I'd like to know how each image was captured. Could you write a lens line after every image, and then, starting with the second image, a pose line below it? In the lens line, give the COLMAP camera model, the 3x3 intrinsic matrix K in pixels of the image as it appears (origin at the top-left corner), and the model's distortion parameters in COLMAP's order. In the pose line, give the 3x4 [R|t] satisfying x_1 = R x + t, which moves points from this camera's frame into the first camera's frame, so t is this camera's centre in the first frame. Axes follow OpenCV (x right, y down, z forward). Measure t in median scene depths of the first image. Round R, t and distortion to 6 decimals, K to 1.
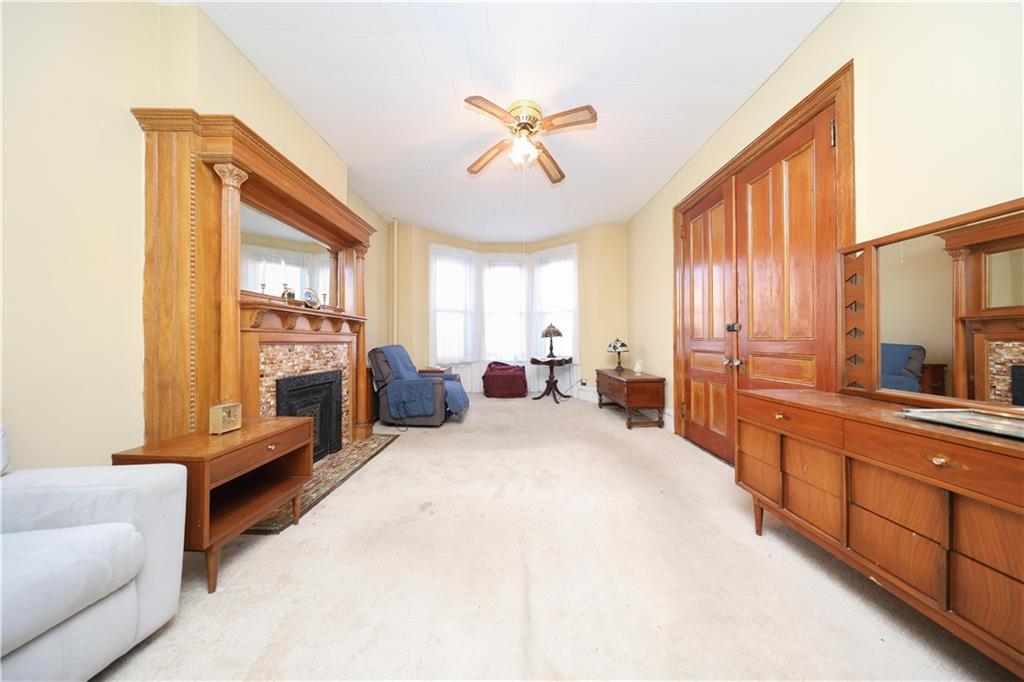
lens RADIAL K [[299.1, 0, 514.2], [0, 299.1, 340.6], [0, 0, 1]] dist [-0.000252, -0.000006]
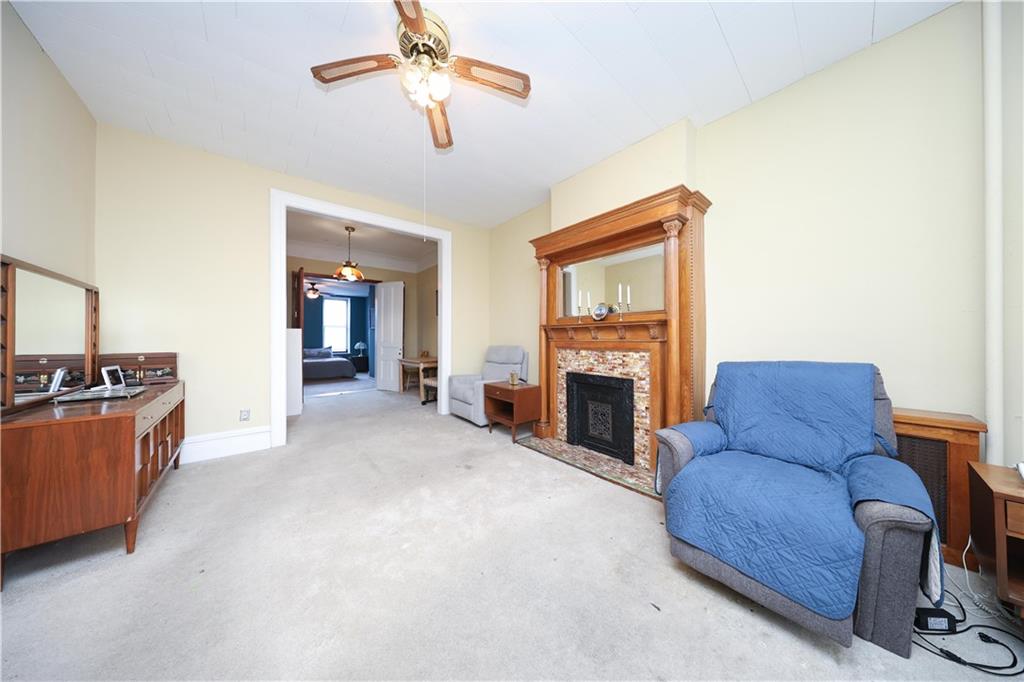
lens RADIAL K [[299.1, 0, 517.5], [0, 299.1, 337.6], [0, 0, 1]] dist [-0.000252, -0.000006]
pose [[-0.761847, -0.002223, -0.647753, 0.333672], [0.003910, 0.999960, -0.008031, -0.029493], [0.647745, -0.008651, -0.761808, 1.695126]]
